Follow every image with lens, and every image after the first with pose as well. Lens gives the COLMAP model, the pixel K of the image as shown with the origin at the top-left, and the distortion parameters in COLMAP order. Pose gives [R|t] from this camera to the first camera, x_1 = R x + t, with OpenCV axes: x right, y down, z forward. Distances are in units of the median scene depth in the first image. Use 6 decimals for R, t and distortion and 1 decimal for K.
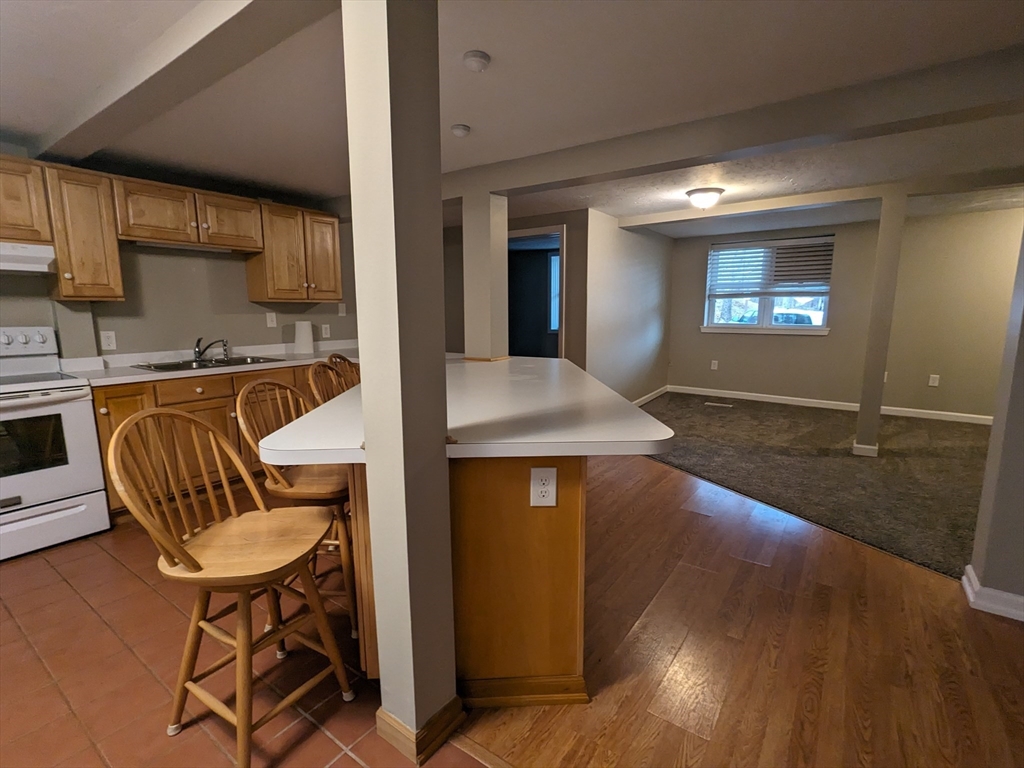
lens RADIAL K [[481.5, 0, 512.0], [0, 481.5, 384.0], [0, 0, 1]] dist [0.004260, 0.001327]
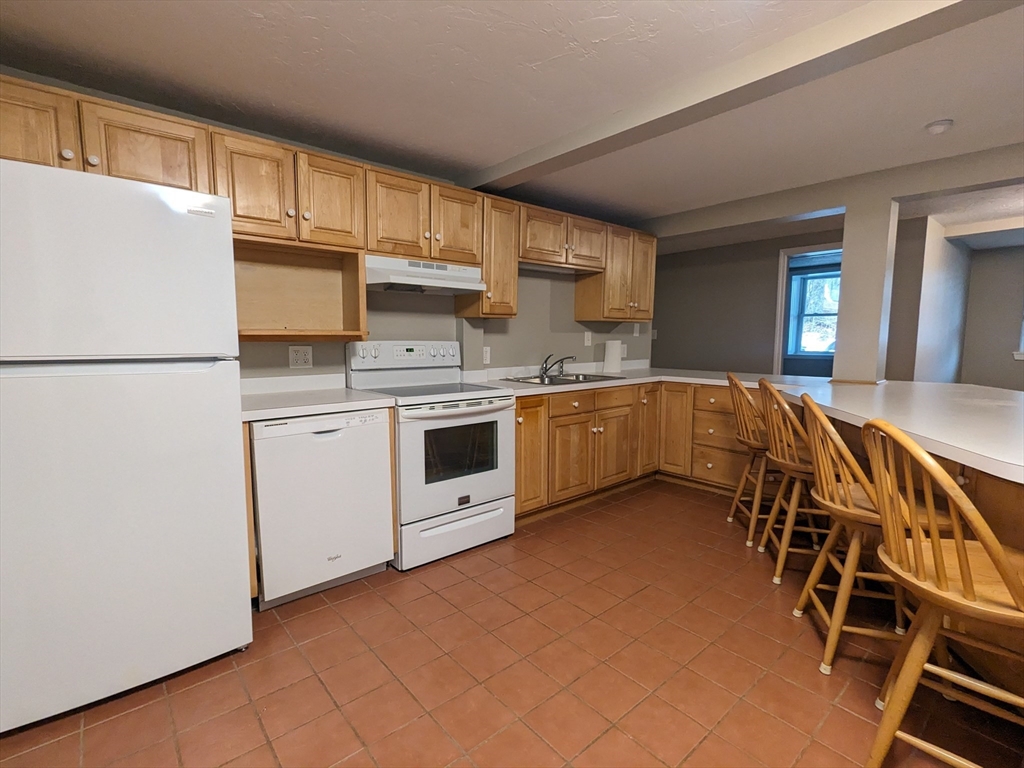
lens RADIAL K [[488.5, 0, 512.7], [0, 488.5, 386.1], [0, 0, 1]] dist [0.003164, 0.000769]
pose [[0.973331, 0.026888, -0.227824, -0.439634], [-0.039071, 0.998028, -0.049134, 0.024467], [0.226053, 0.056725, 0.972462, -0.034203]]
